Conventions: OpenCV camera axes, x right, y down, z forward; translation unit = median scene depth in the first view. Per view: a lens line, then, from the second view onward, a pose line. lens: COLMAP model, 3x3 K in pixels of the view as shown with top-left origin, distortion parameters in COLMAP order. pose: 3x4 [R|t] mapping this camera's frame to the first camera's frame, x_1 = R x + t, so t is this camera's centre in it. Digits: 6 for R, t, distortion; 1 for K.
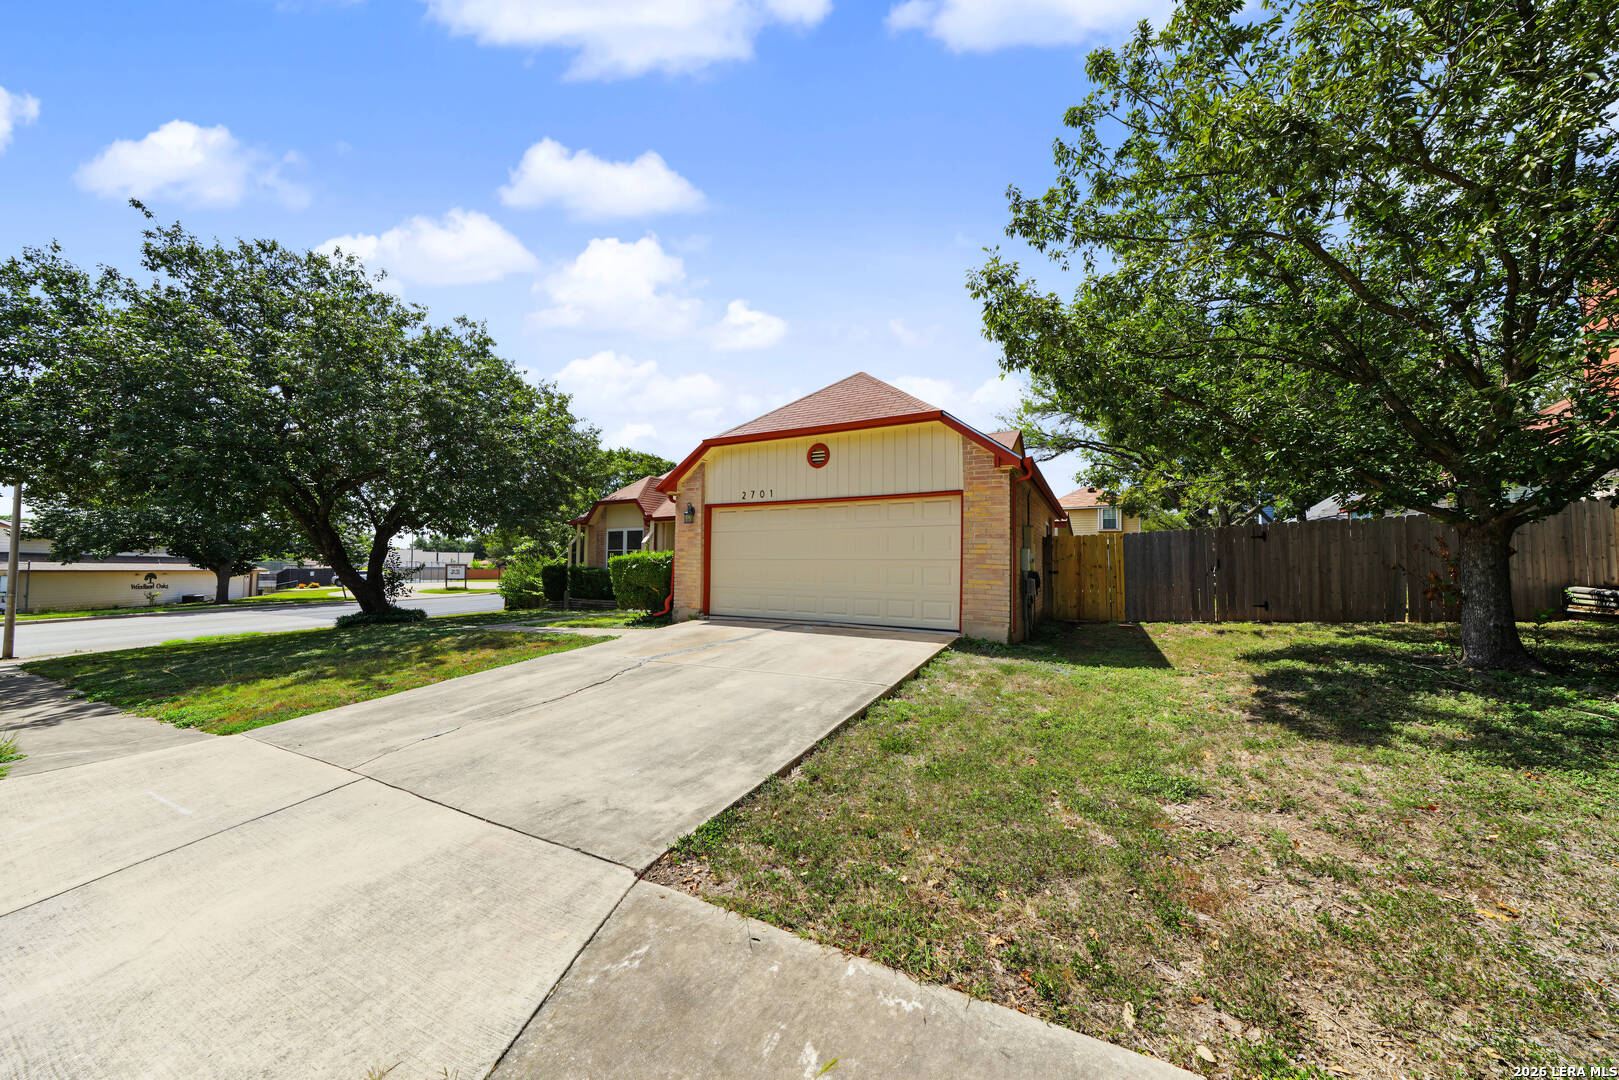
lens RADIAL K [[549.1, 0, 805.7], [0, 549.1, 545.0], [0, 0, 1]] dist [0.001803, 0.000015]
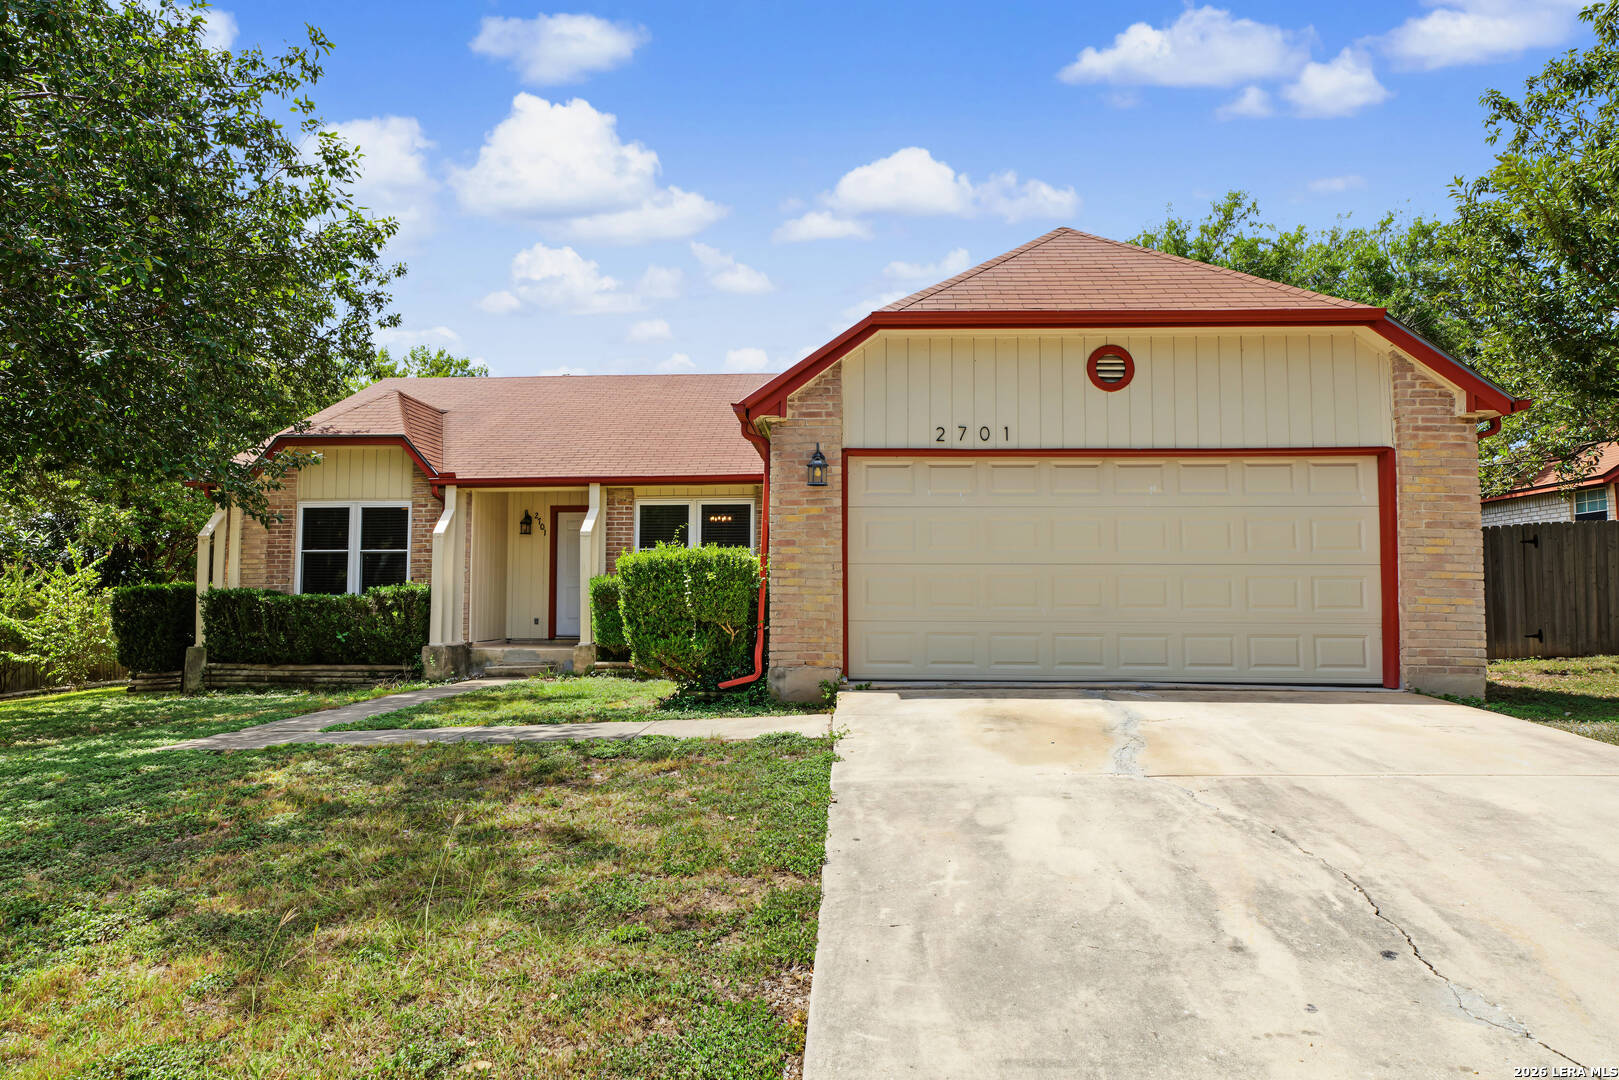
lens RADIAL K [[945.1, 0, 816.5], [0, 945.1, 538.2], [0, 0, 1]] dist [0.002223, 0.002121]
pose [[0.900552, 0.023705, 0.434101, -0.599619], [-0.013156, 0.999541, -0.027290, 0.028944], [-0.434548, 0.018865, 0.900451, 0.291071]]
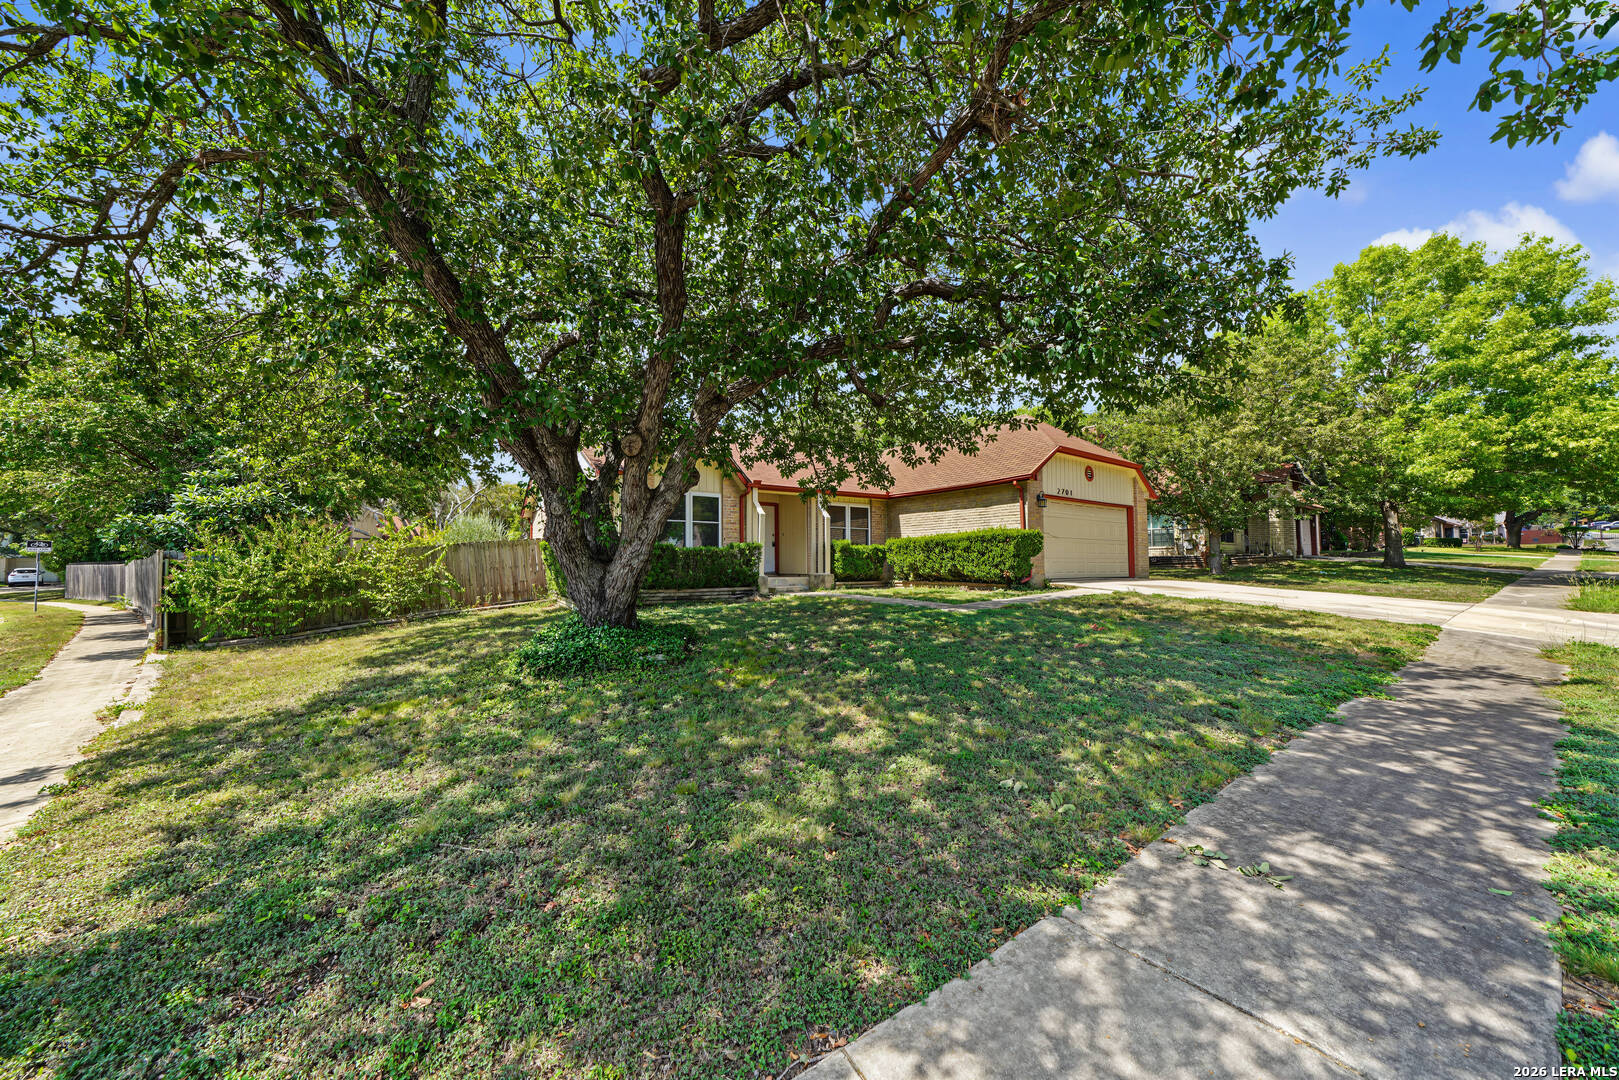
lens RADIAL K [[549.1, 0, 807.3], [0, 549.1, 544.4], [0, 0, 1]] dist [0.001803, 0.000015]
pose [[0.433158, 0.022396, 0.901040, -1.686696], [-0.030561, 0.999481, -0.010152, 0.080028], [-0.900800, -0.023139, 0.433618, 0.996988]]
